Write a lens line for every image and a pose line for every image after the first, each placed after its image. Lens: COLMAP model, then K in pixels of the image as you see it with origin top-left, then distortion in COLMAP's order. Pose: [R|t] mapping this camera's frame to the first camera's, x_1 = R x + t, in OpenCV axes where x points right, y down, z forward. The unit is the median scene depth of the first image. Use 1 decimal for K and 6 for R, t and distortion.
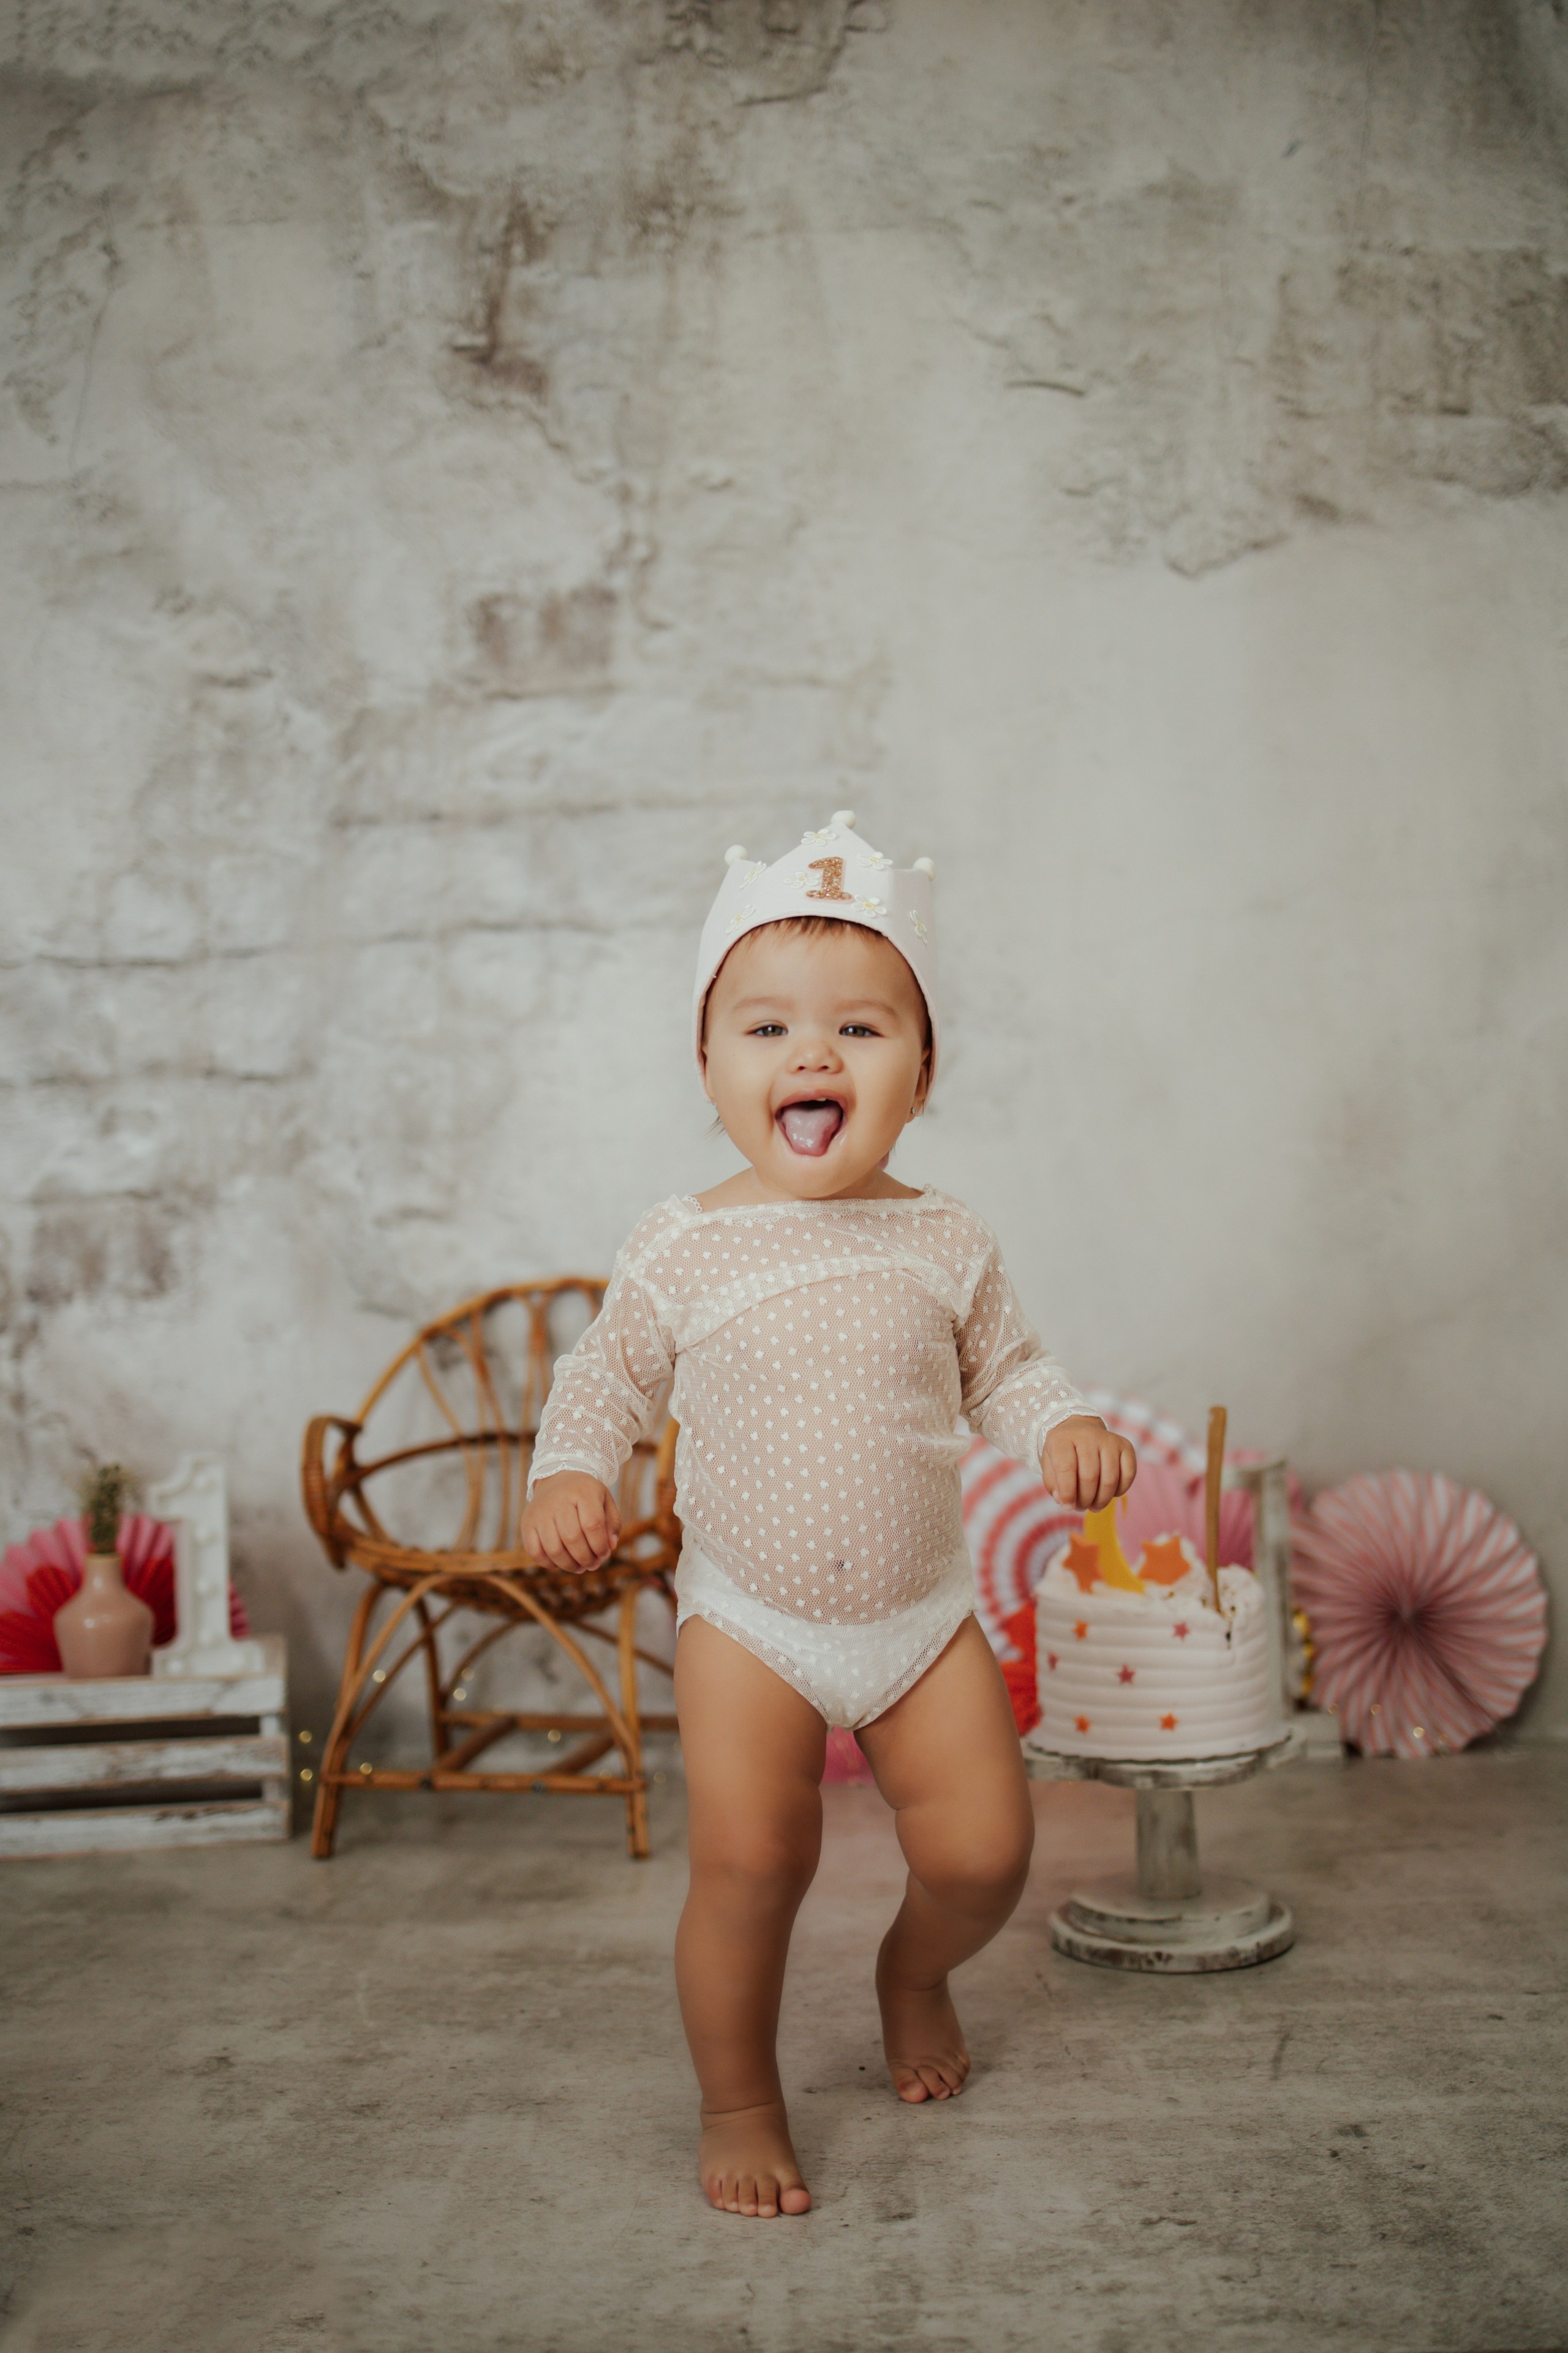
lens RADIAL K [[2402.8, 0, 813.2], [0, 2402.8, 1181.7], [0, 0, 1]] dist [-0.062486, 0.000000]
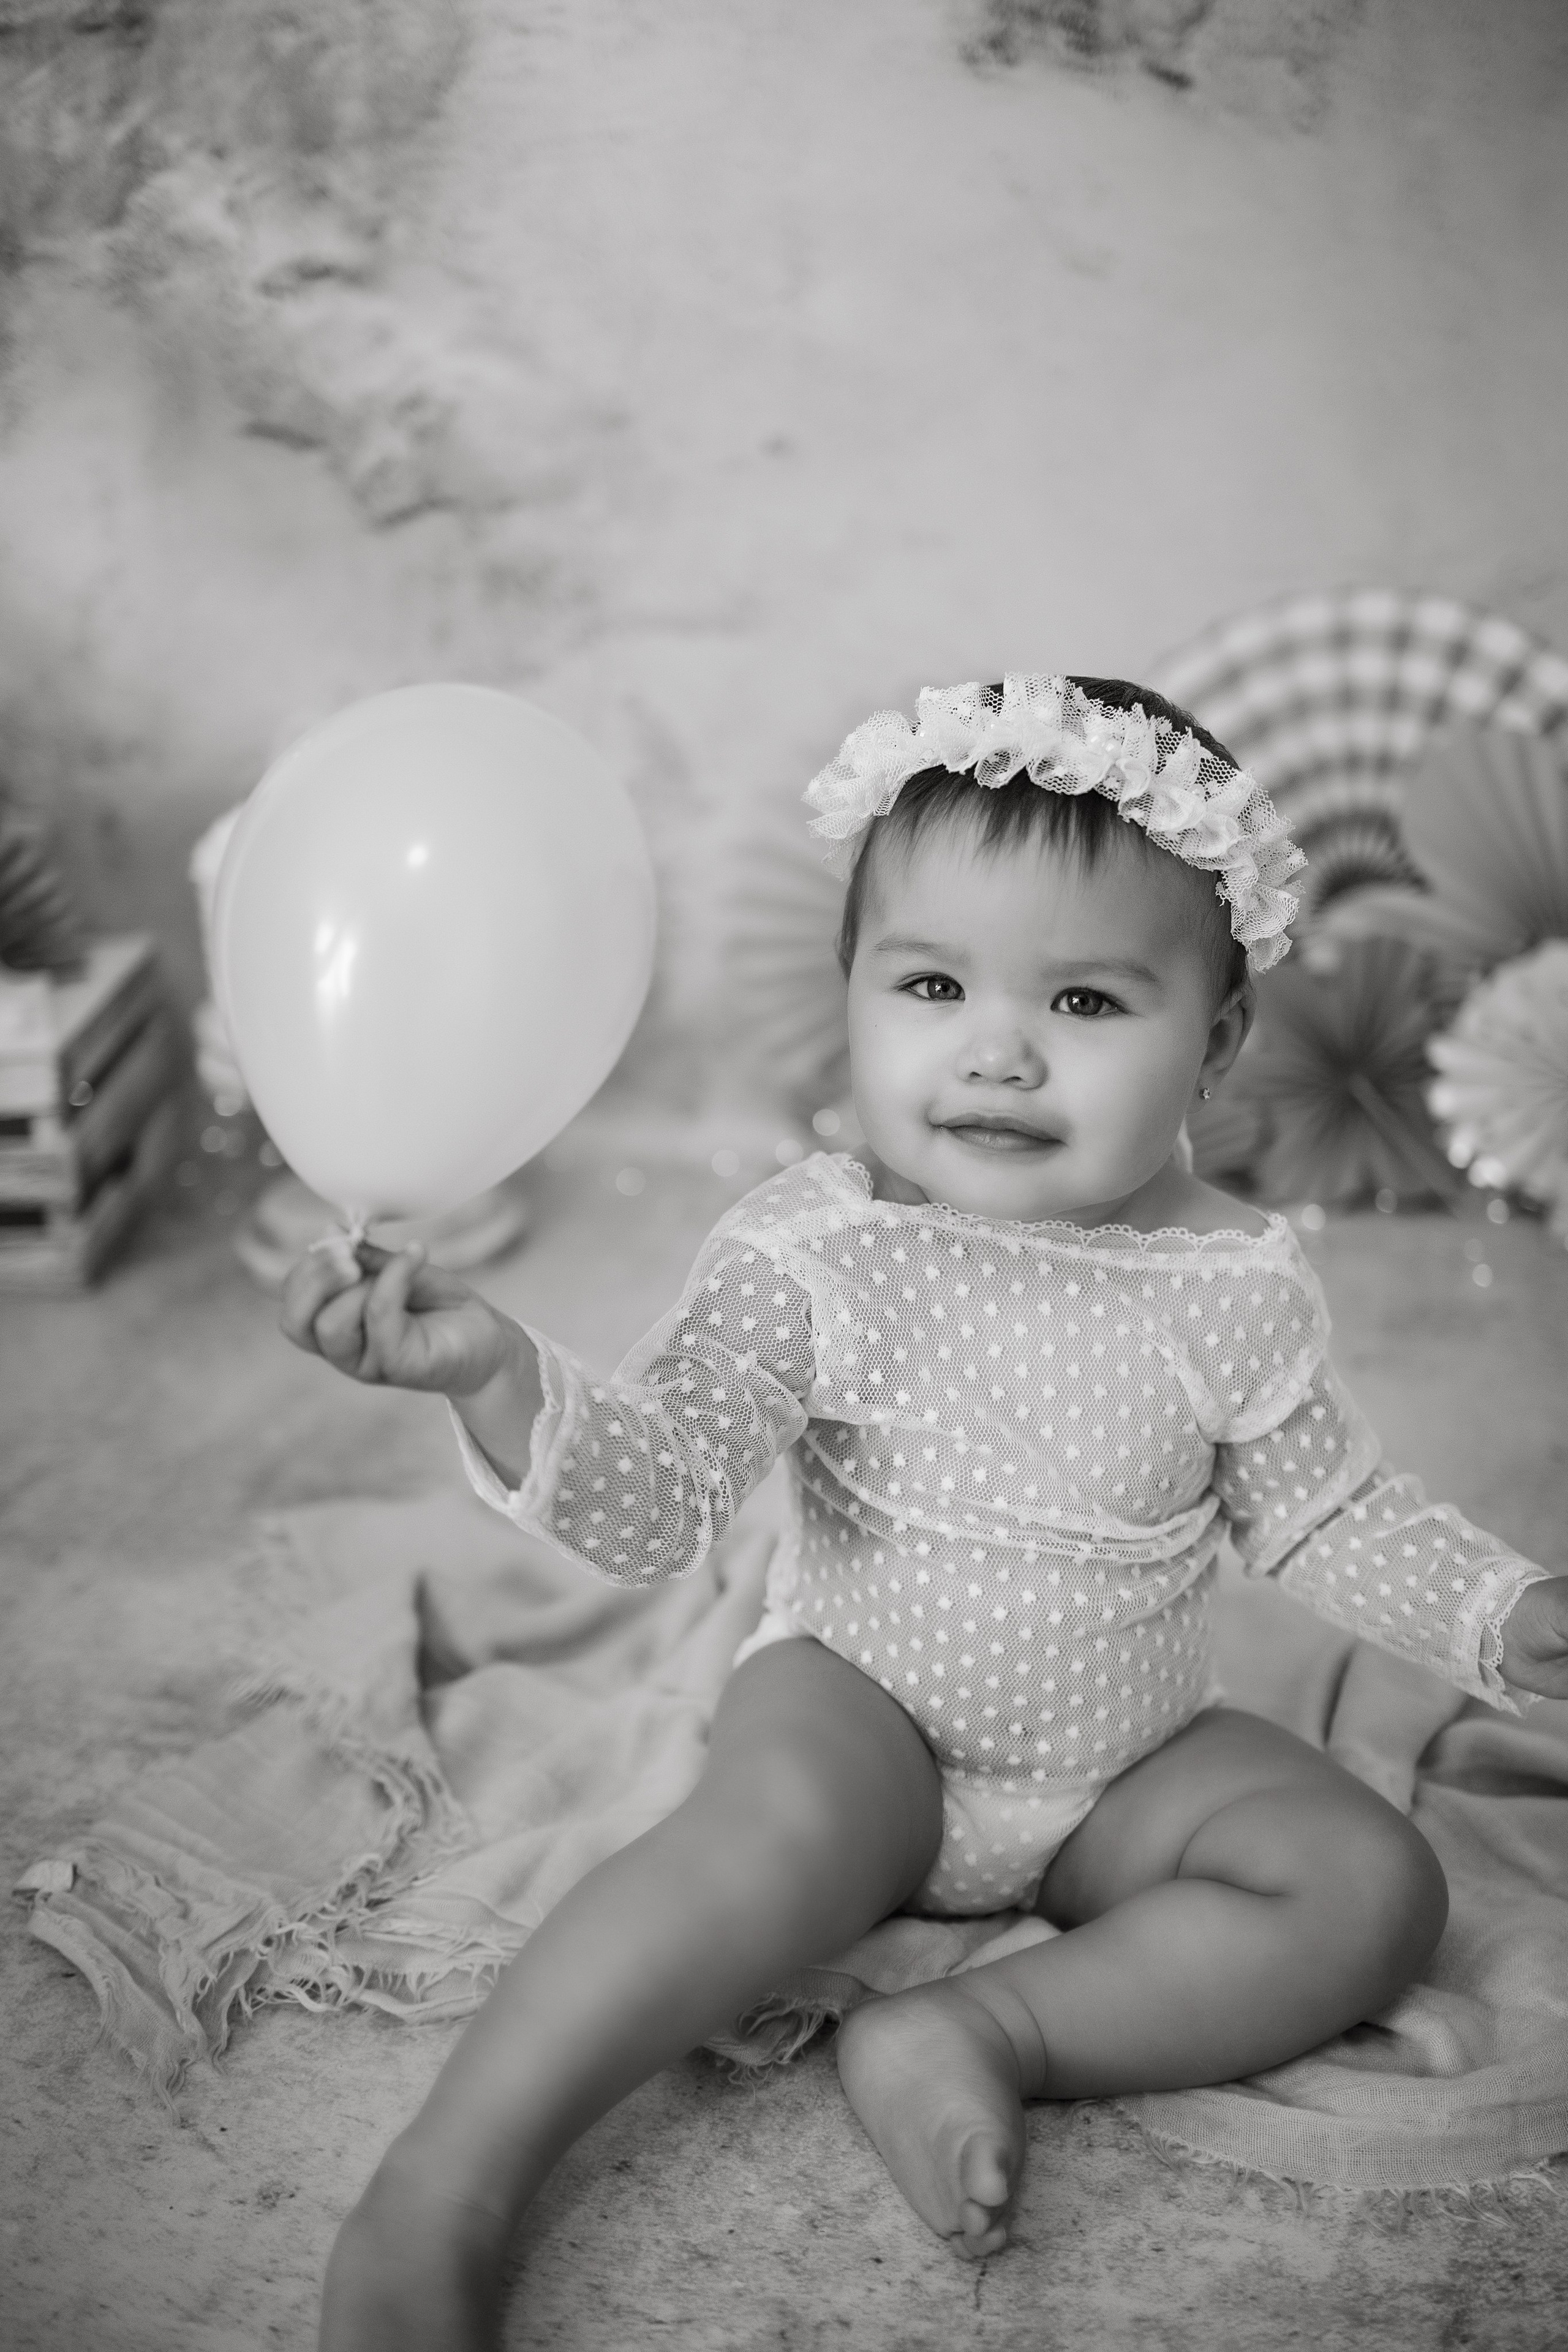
lens RADIAL K [[2402.0, 0, 783.8], [0, 2402.0, 1193.2], [0, 0, 1]] dist [-0.062486, 0.000000]
pose [[0.977151, 0.079150, -0.197258, 0.088634], [0.008763, 0.912285, 0.409462, -0.019731], [0.212364, -0.401835, 0.890747, 0.392765]]
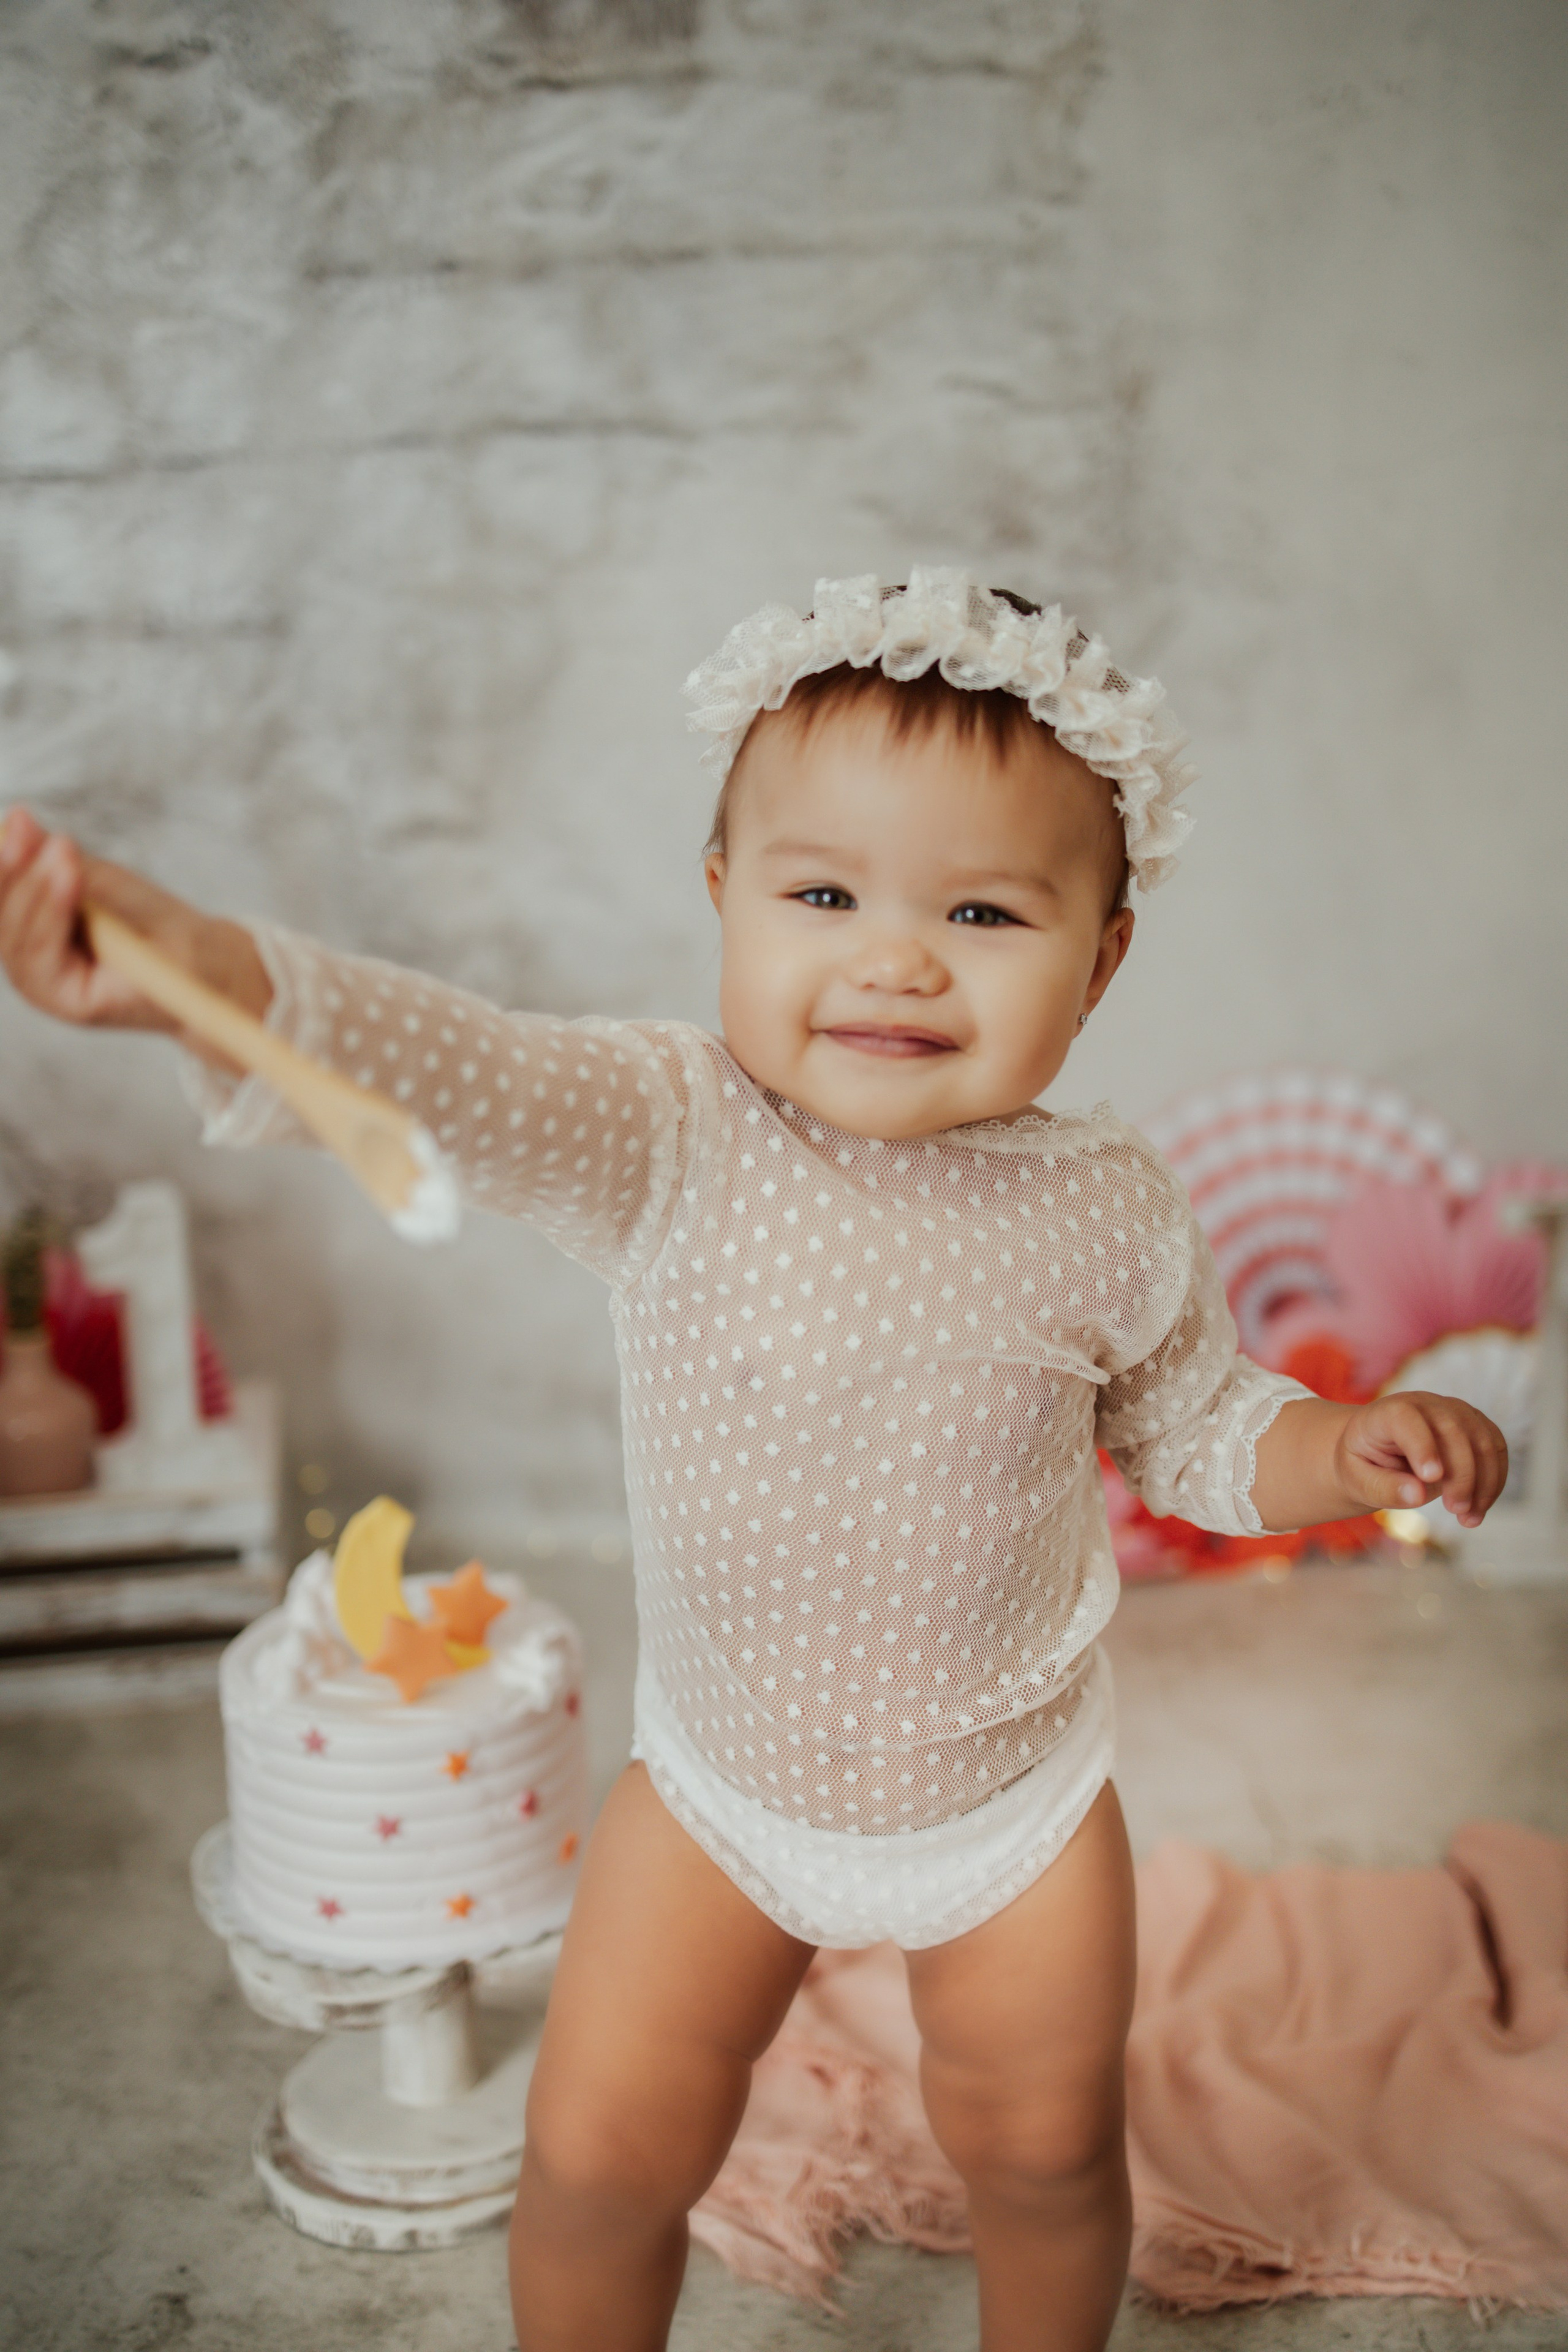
lens RADIAL K [[2402.0, 0, 798.5], [0, 2402.0, 1174.9], [0, 0, 1]] dist [-0.062486, 0.000000]
pose [[0.999692, 0.019470, -0.015390, -0.039410], [-0.014828, 0.965830, 0.258752, -0.076966], [0.019902, -0.258445, 0.965821, 0.260022]]
